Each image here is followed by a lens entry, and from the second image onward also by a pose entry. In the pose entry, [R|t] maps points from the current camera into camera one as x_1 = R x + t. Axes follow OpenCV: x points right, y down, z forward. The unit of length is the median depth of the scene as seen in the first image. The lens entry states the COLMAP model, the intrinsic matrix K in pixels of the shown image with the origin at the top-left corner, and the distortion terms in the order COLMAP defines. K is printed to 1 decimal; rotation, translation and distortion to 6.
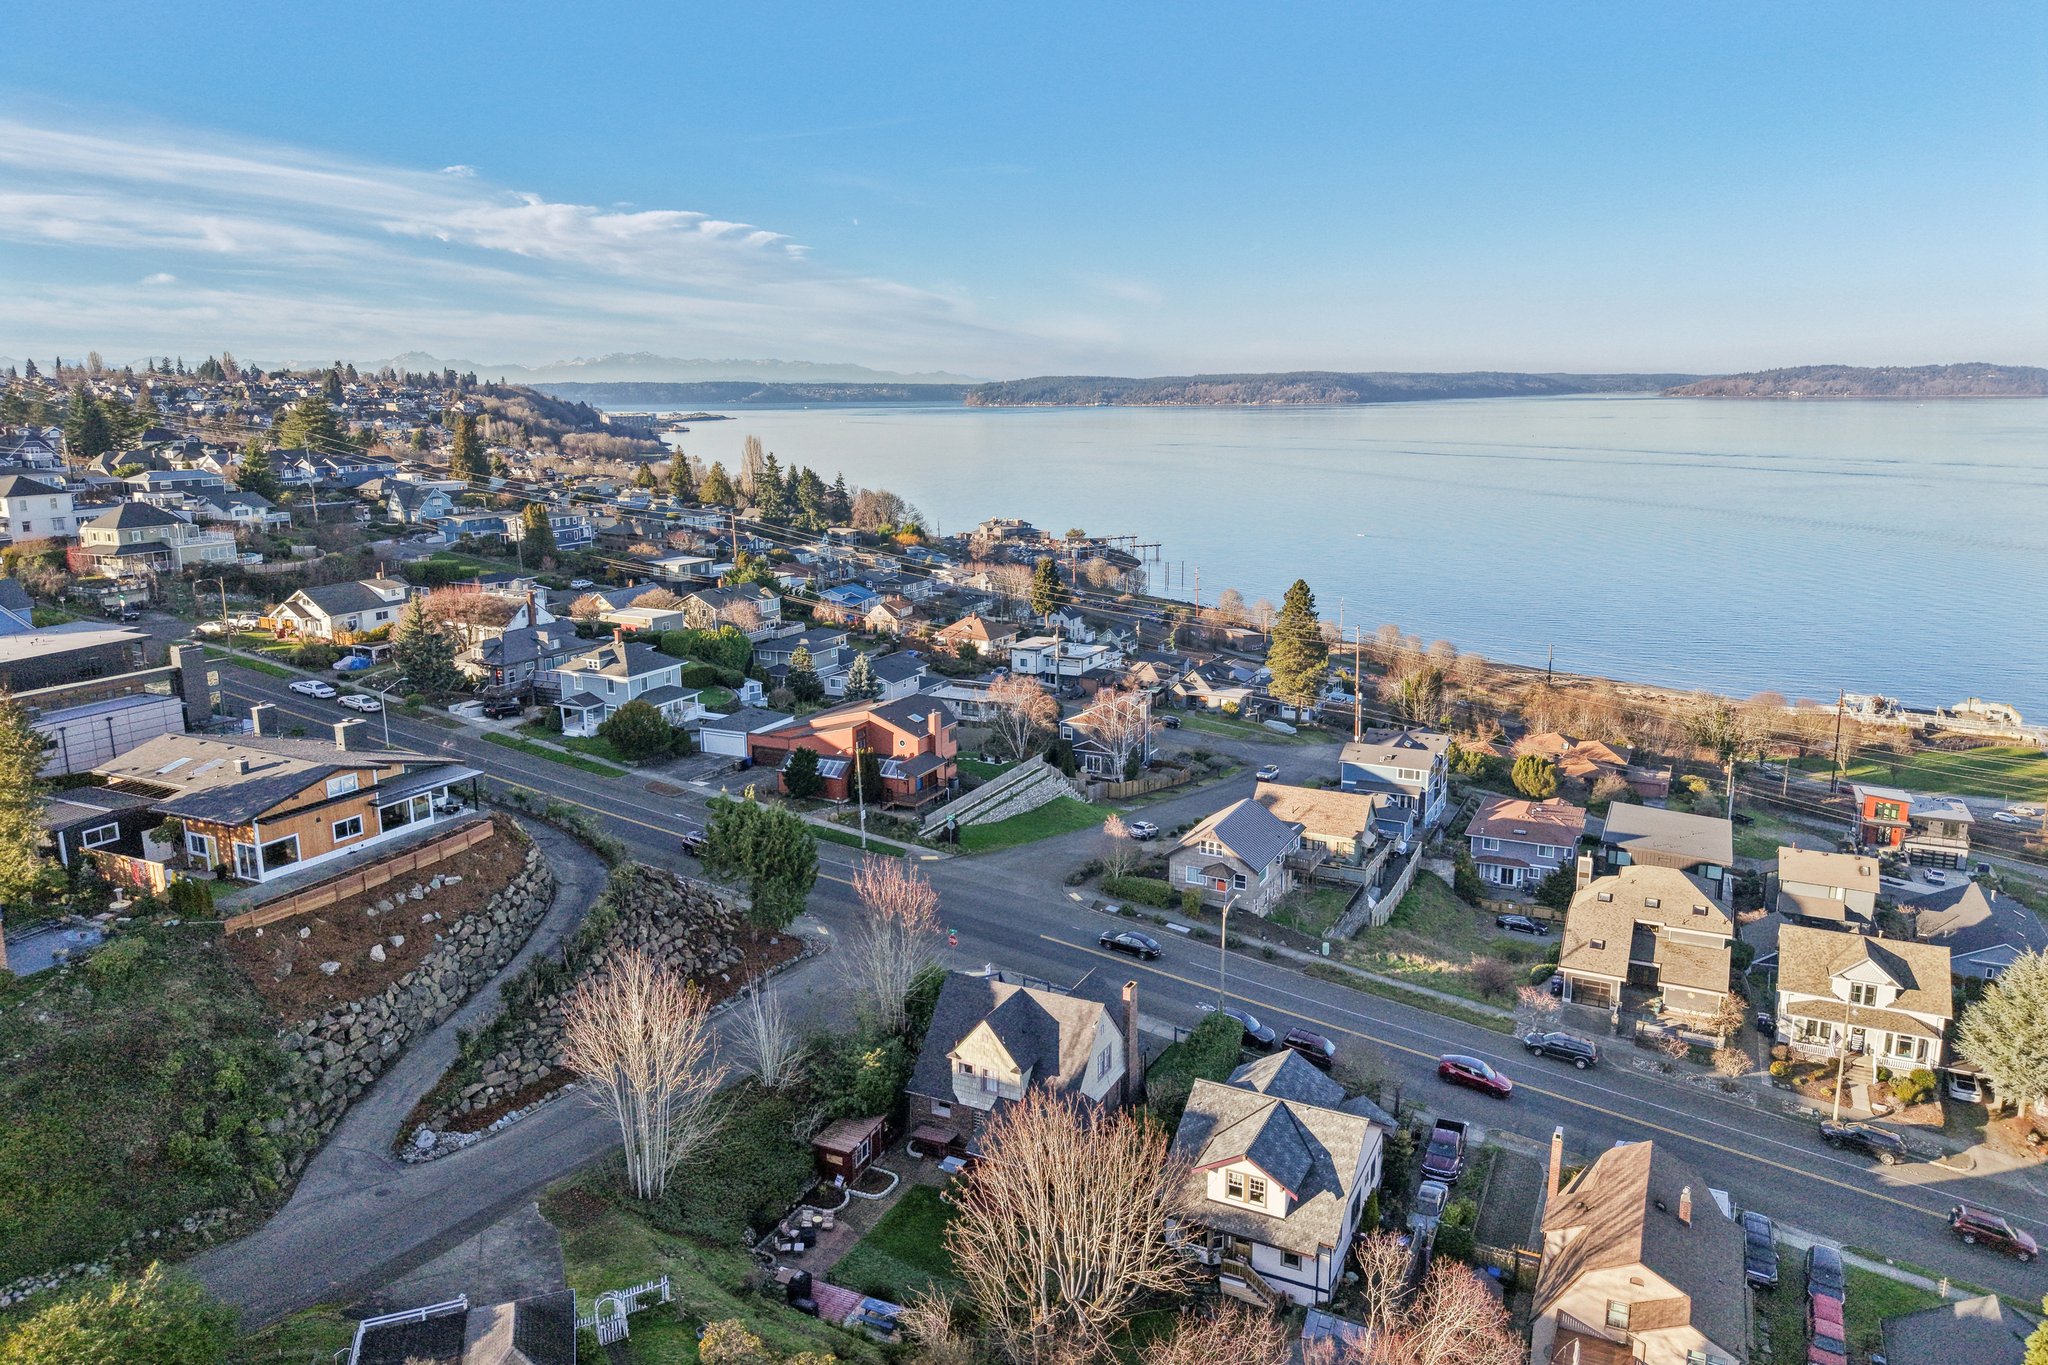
lens RADIAL K [[1389.9, 0, 1010.6], [0, 1389.9, 673.5], [0, 0, 1]] dist [0.034213, -0.043480]
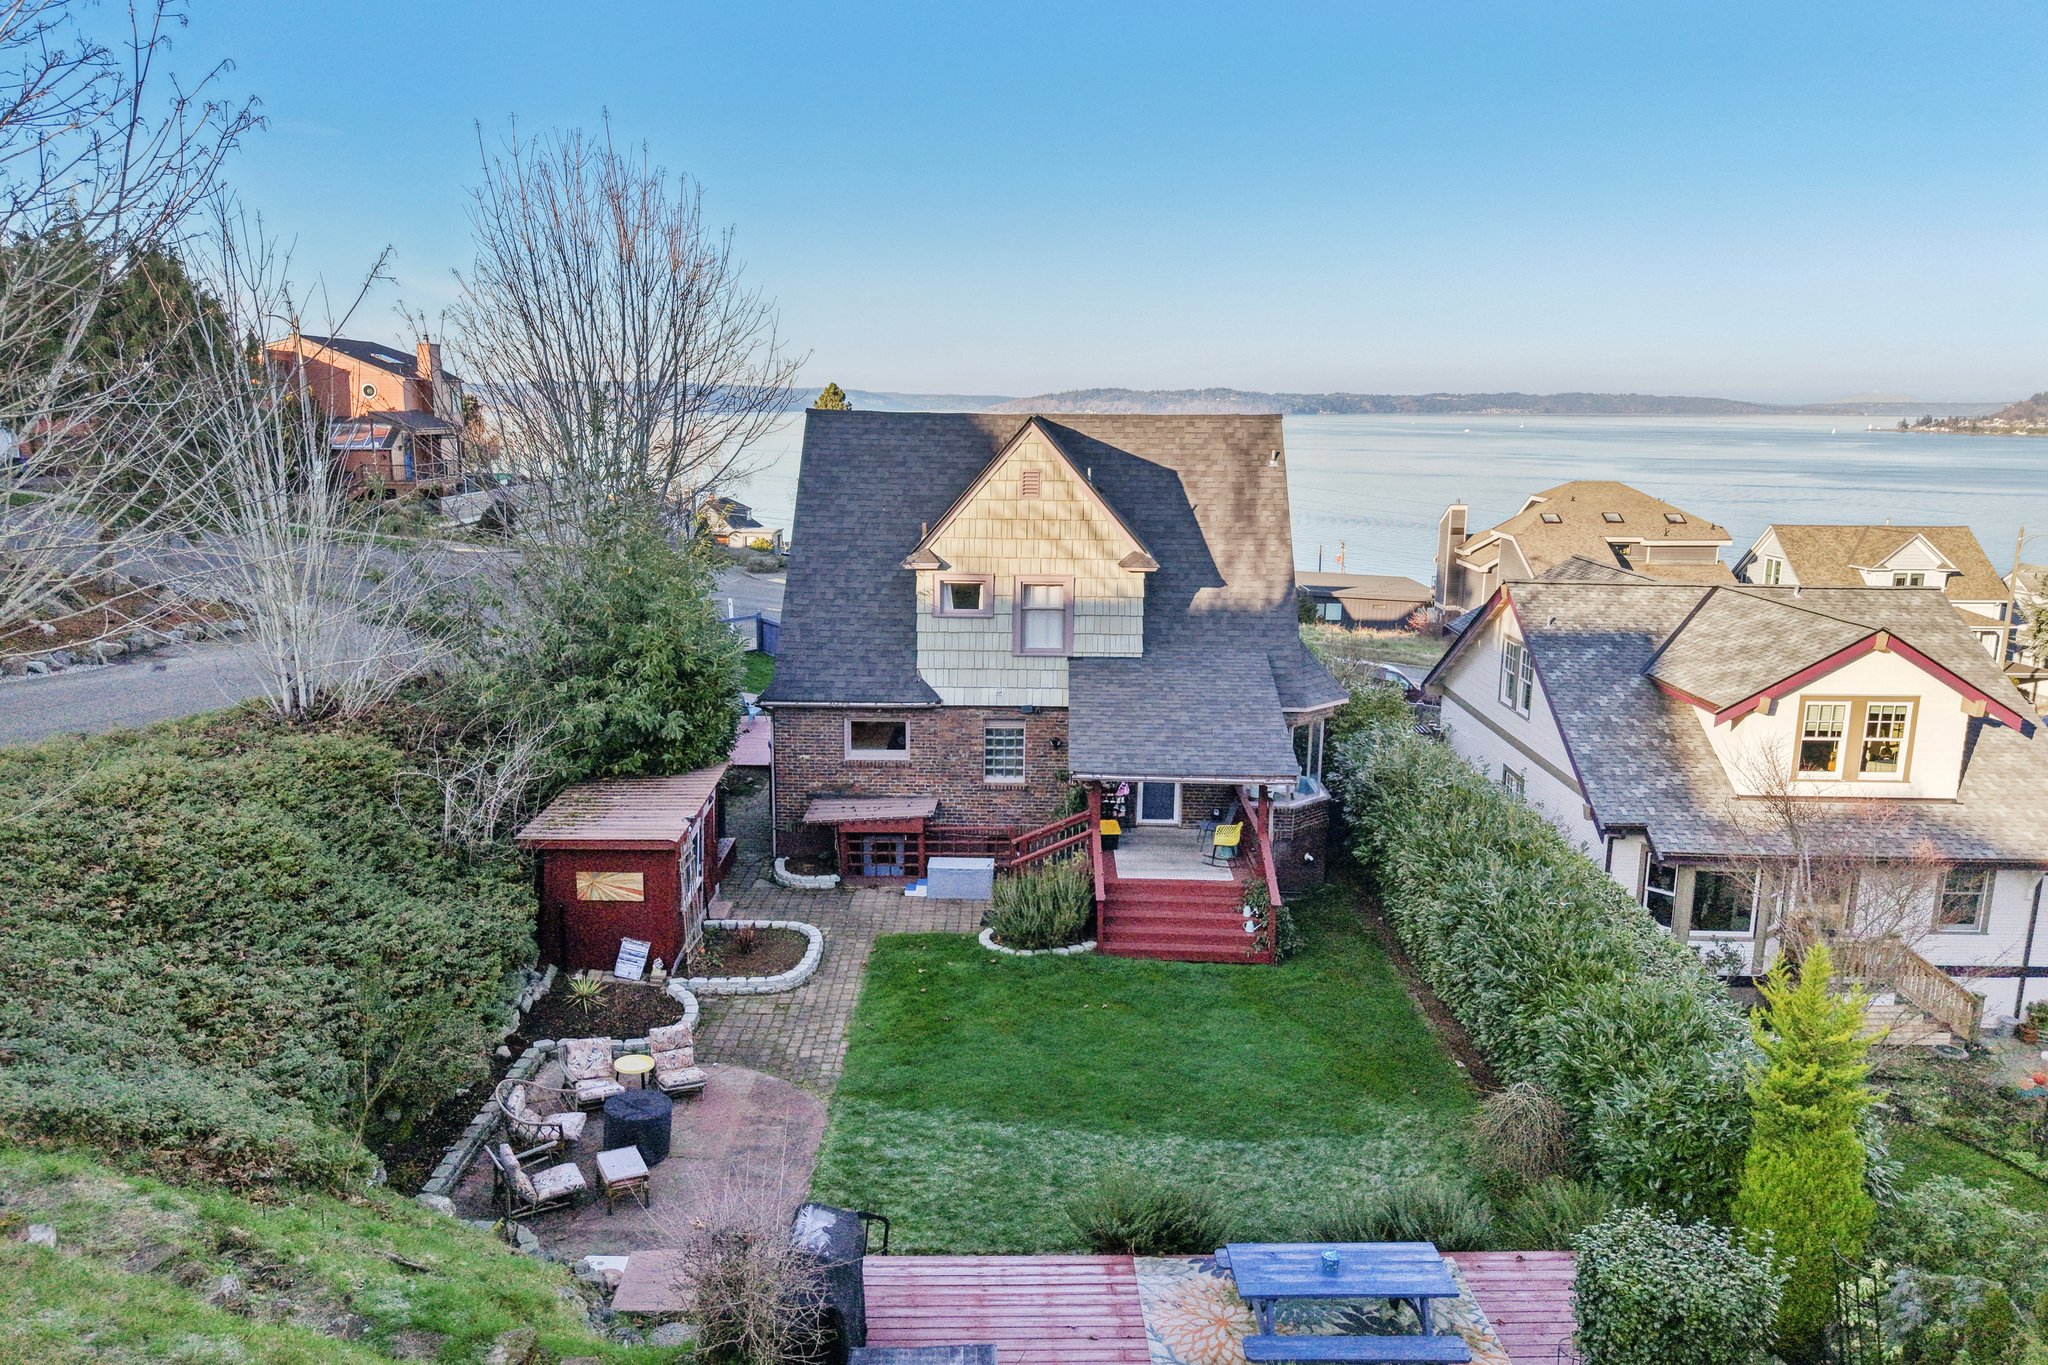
lens RADIAL K [[1389.9, 0, 1010.6], [0, 1389.9, 673.5], [0, 0, 1]] dist [0.034213, -0.043480]
pose [[0.896939, -0.067006, 0.437049, -0.098824], [0.075244, 0.997164, -0.001541, 0.177546], [-0.435706, 0.034268, 0.899437, 0.405042]]
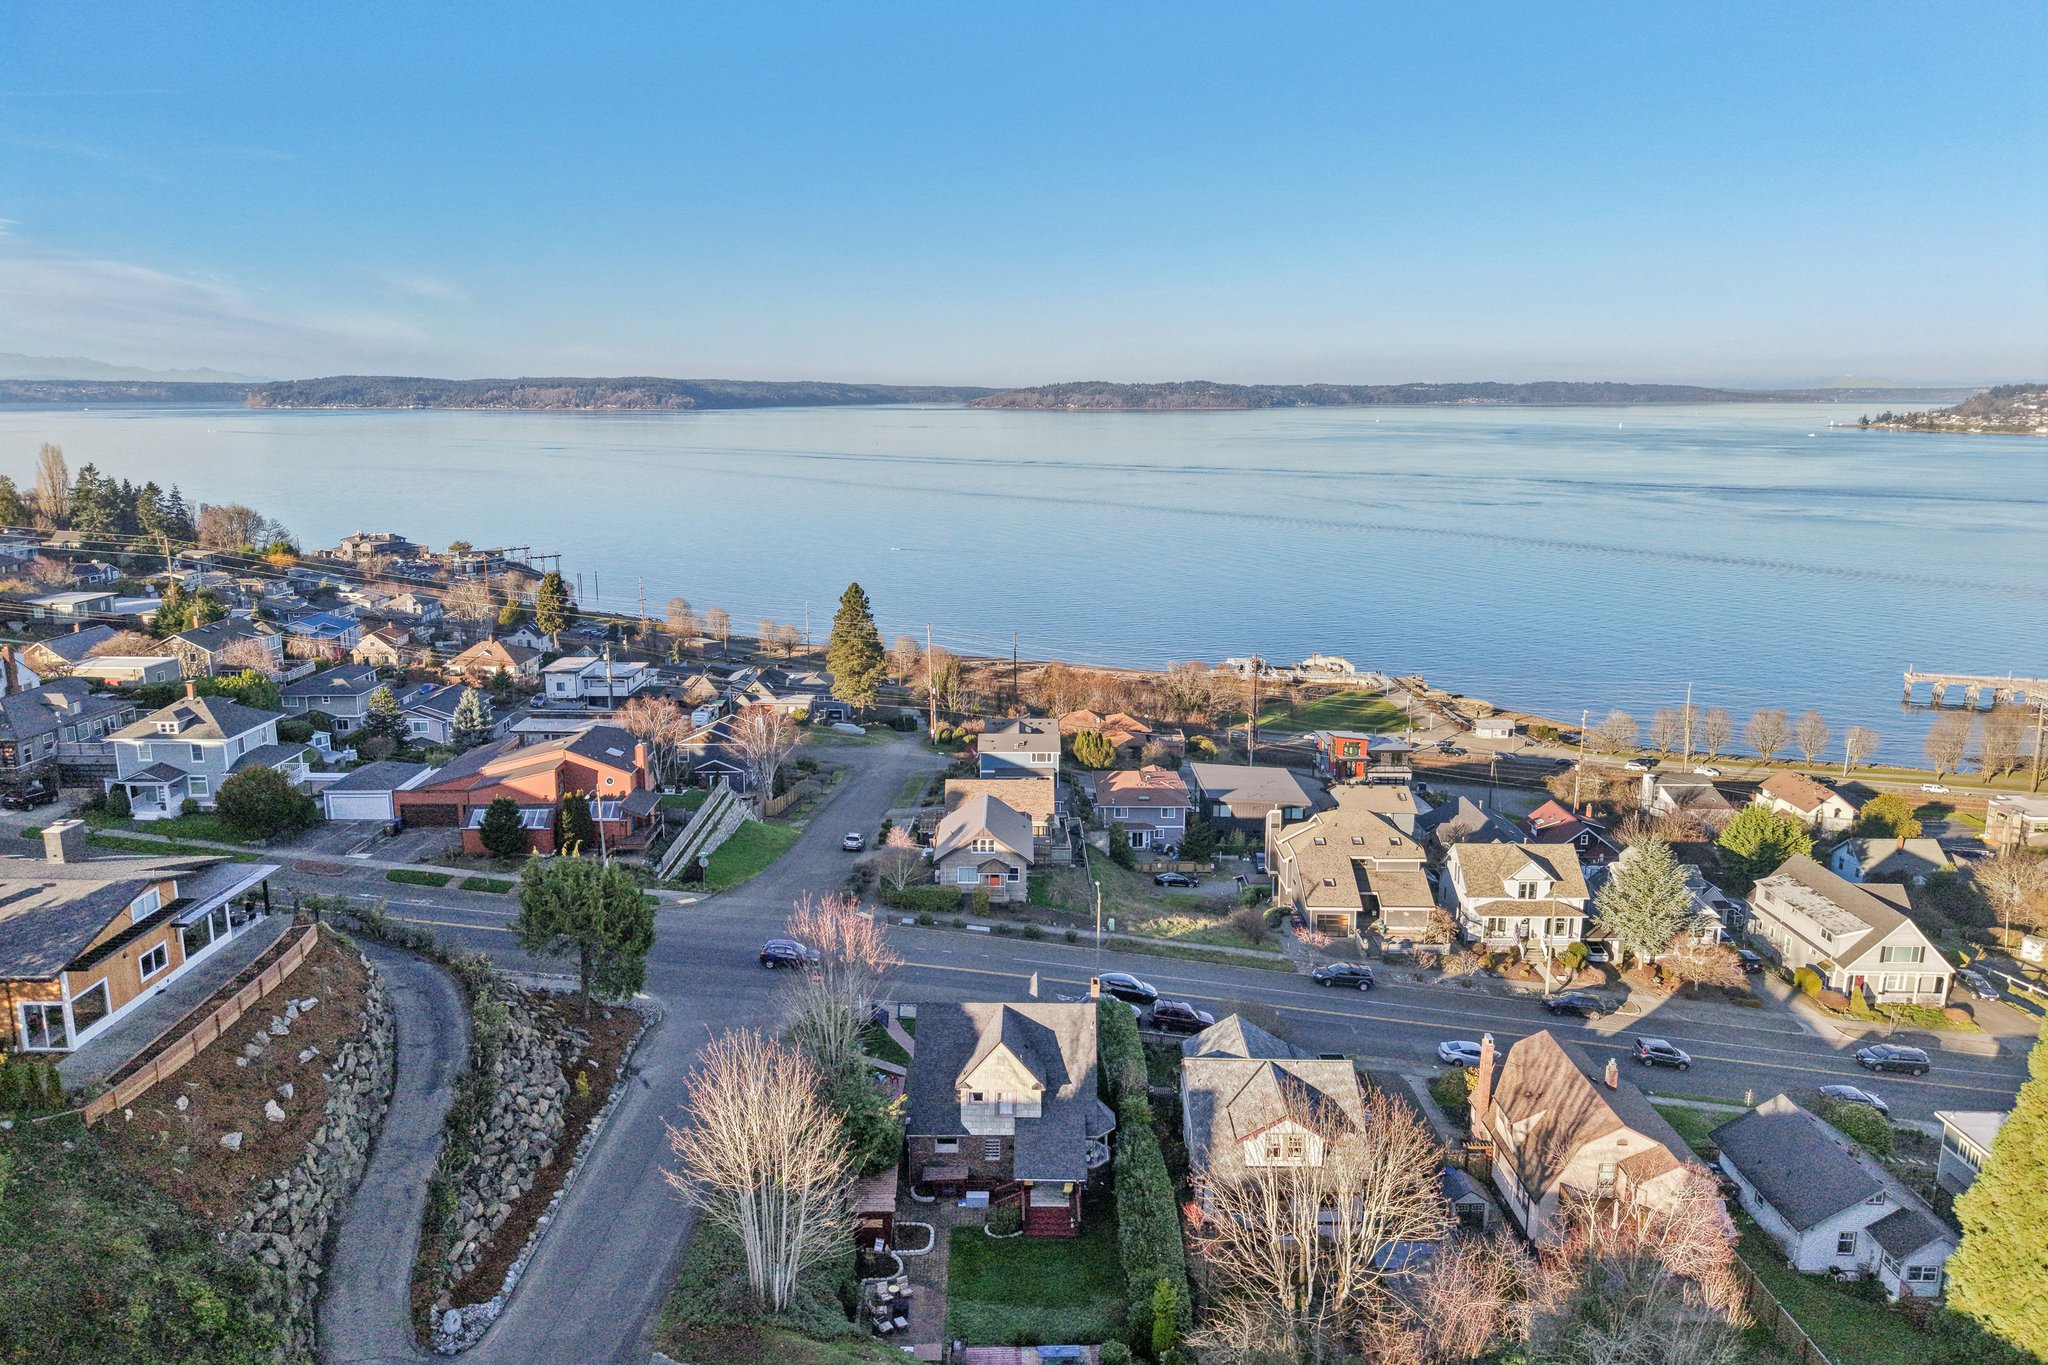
lens RADIAL K [[1389.9, 0, 1010.6], [0, 1389.9, 673.5], [0, 0, 1]] dist [0.034213, -0.043480]
pose [[0.891514, -0.077762, 0.446268, -0.244029], [0.079698, 0.996714, 0.014463, -0.011473], [-0.445927, 0.022673, 0.894782, 0.071407]]
